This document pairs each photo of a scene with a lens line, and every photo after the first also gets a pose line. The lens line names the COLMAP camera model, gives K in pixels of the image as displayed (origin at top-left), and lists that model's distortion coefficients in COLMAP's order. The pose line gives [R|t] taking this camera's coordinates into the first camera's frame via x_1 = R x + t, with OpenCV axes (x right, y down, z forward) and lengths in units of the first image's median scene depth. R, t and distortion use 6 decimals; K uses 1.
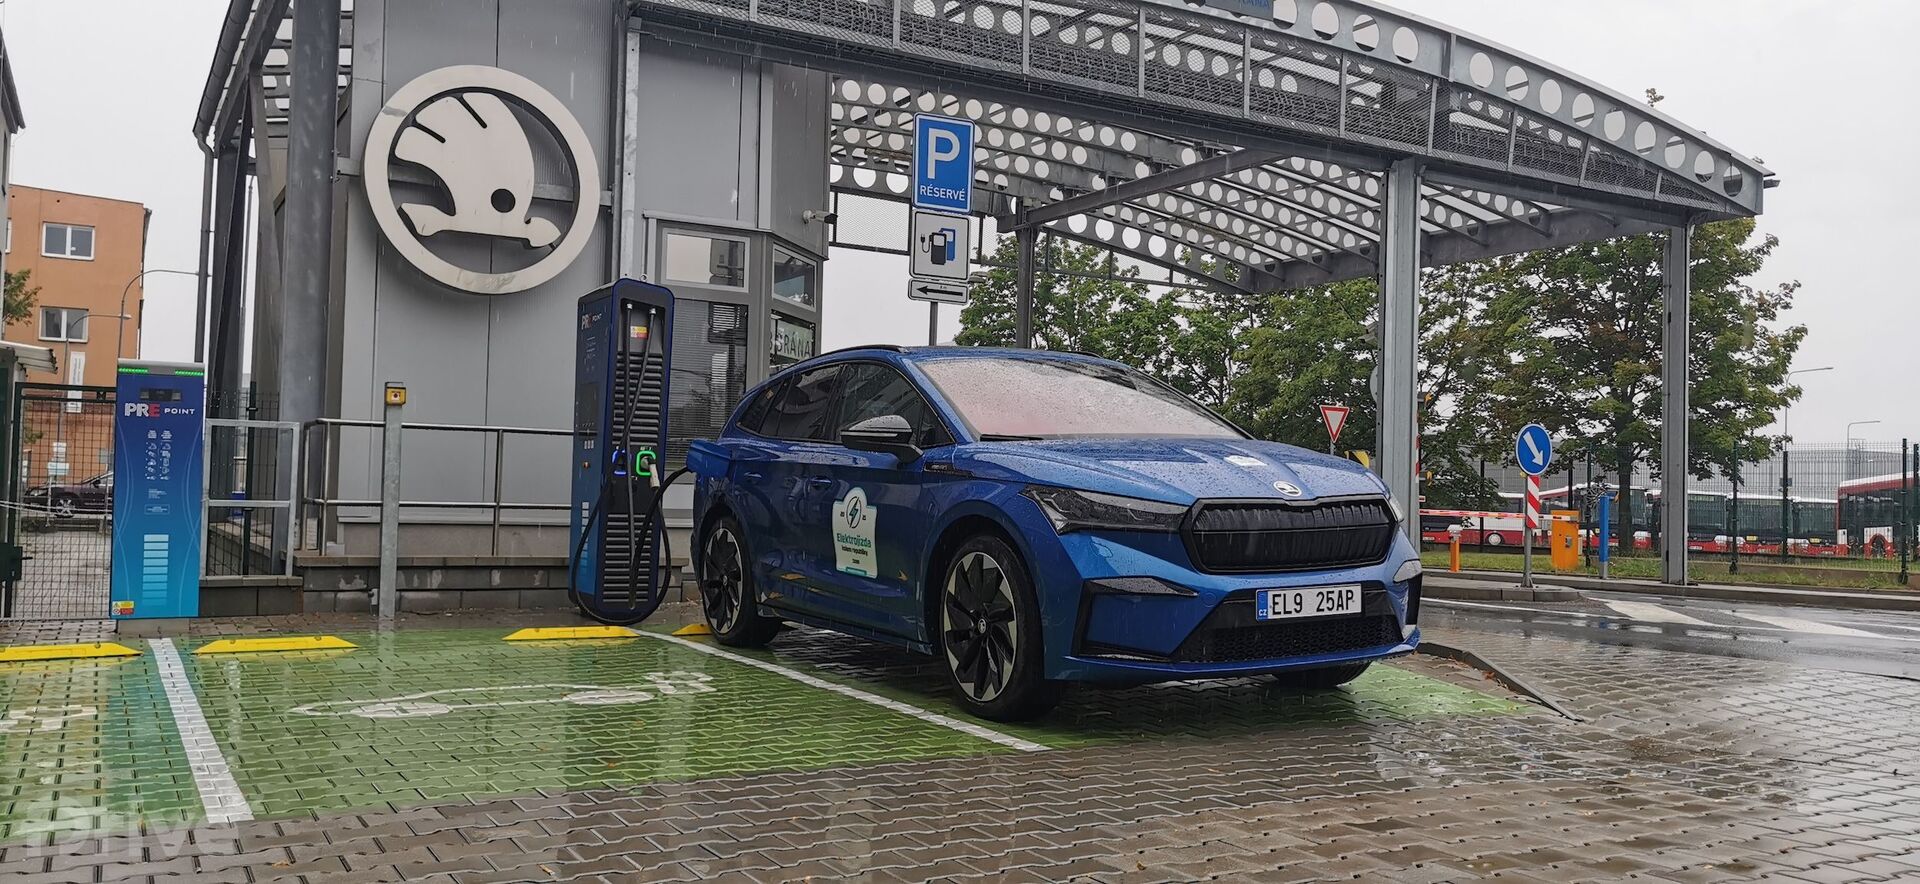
lens RADIAL K [[1458.1, 0, 960.0], [0, 1458.1, 442.0], [0, 0, 1]] dist [0.039870, -0.064785]
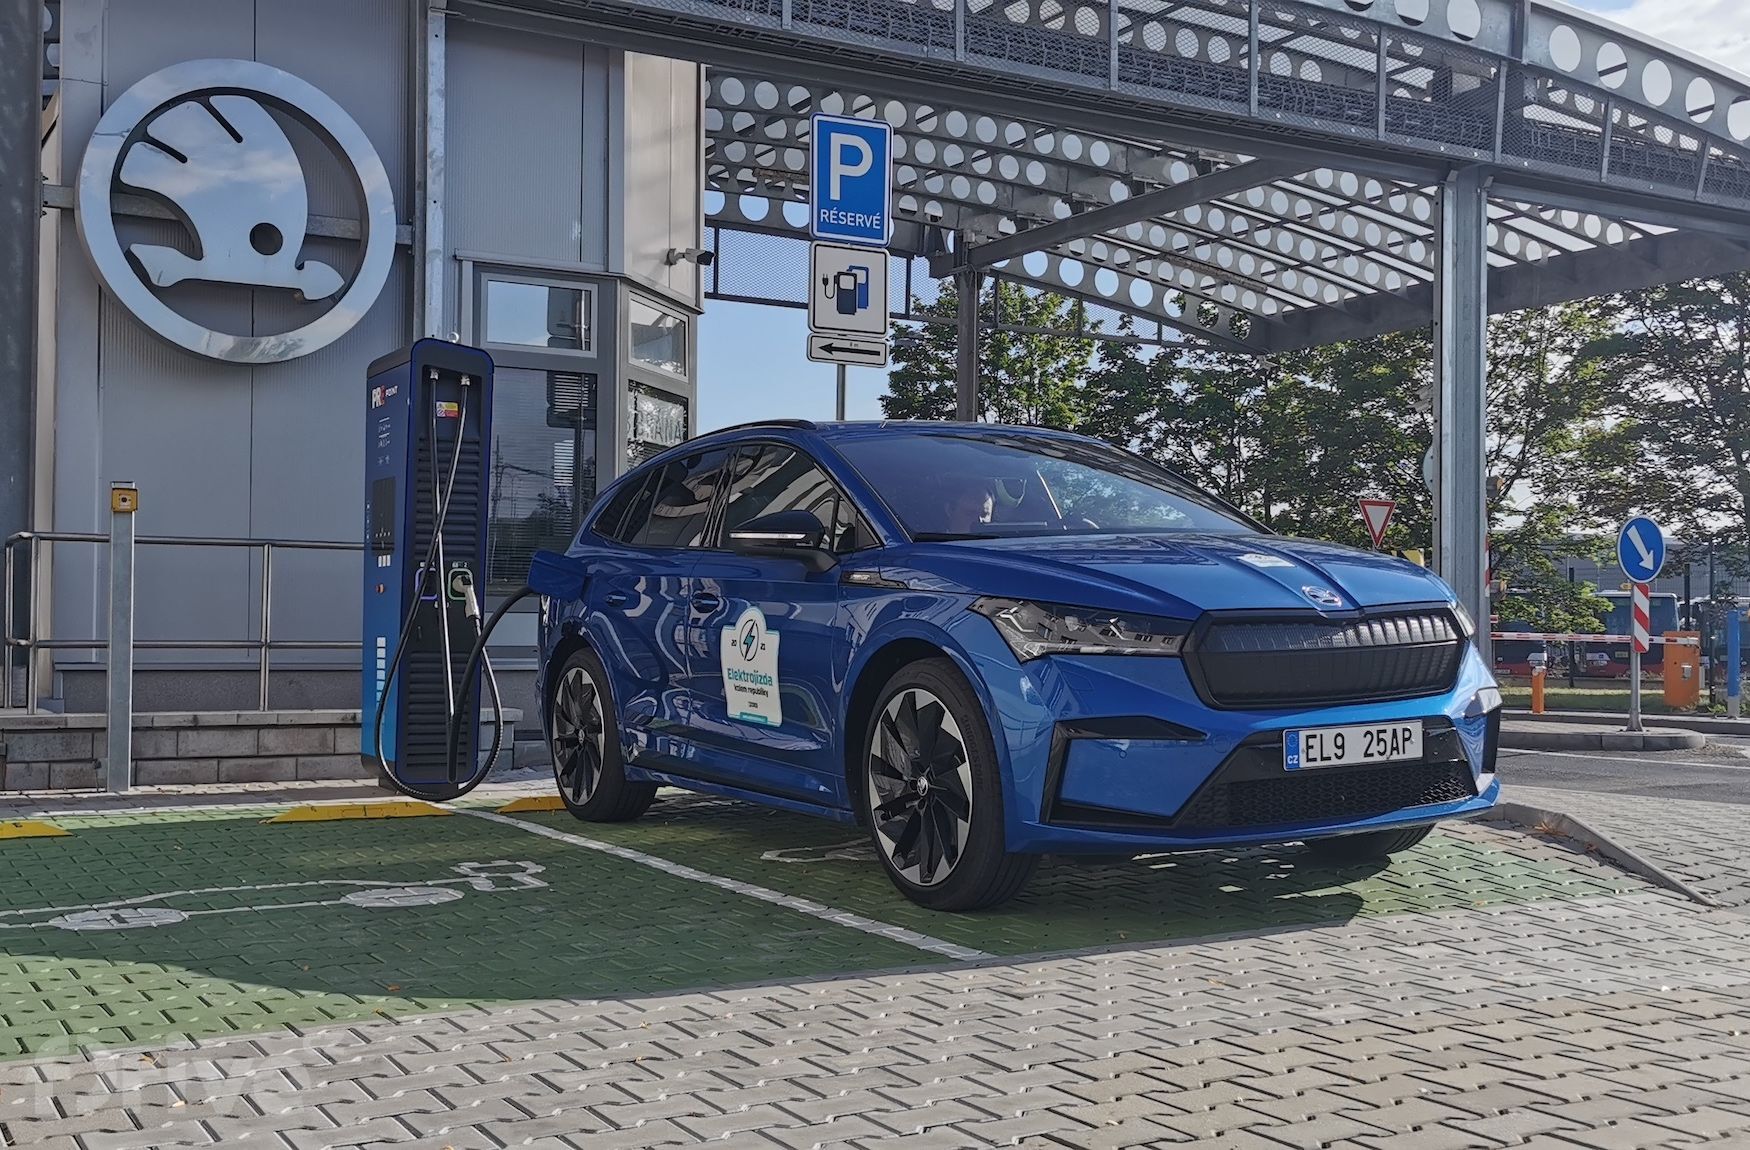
lens RADIAL K [[1892.6, 0, 886.4], [0, 1892.6, 577.4], [0, 0, 1]] dist [0.026654, -0.012554]
pose [[0.999858, -0.016701, -0.002447, 0.004281], [0.016726, 0.999803, 0.010675, 0.002799], [0.002268, -0.010715, 0.999940, 0.017815]]
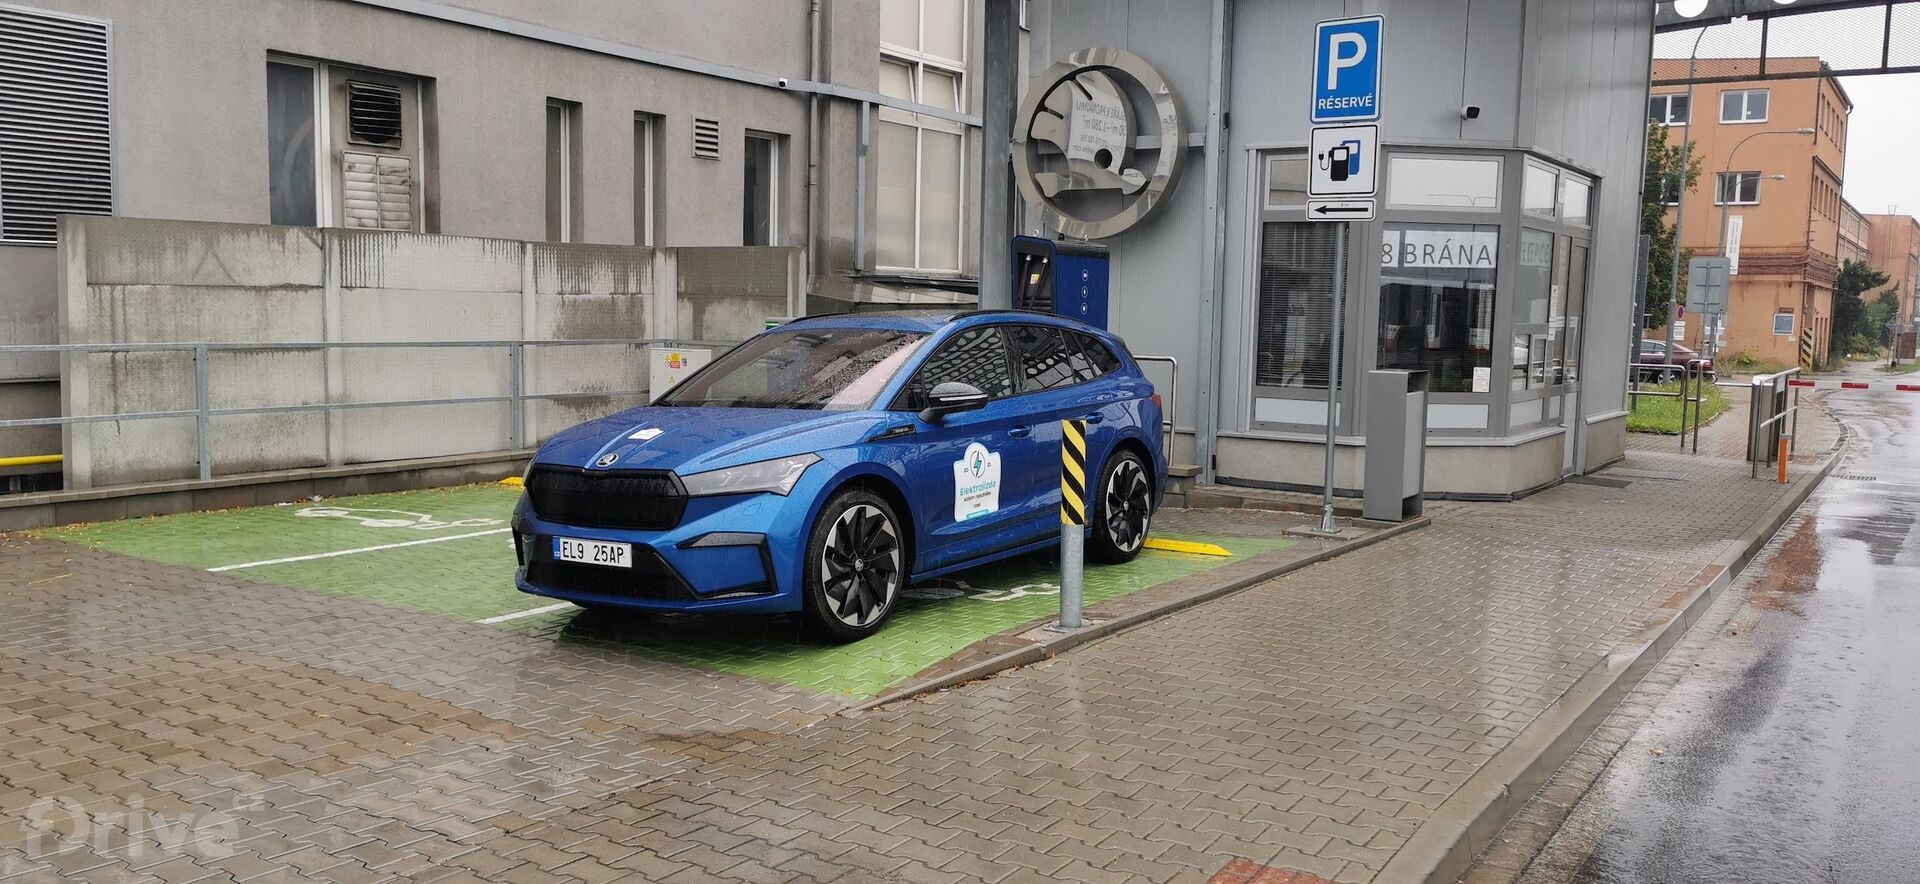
lens RADIAL K [[1459.4, 0, 960.0], [0, 1459.4, 442.0], [0, 0, 1]] dist [0.031517, -0.074357]
pose [[0.440935, 0.069334, -0.894857, 0.542685], [0.017355, 0.996167, 0.085735, -0.029334], [0.897371, -0.053334, 0.438042, 0.268821]]
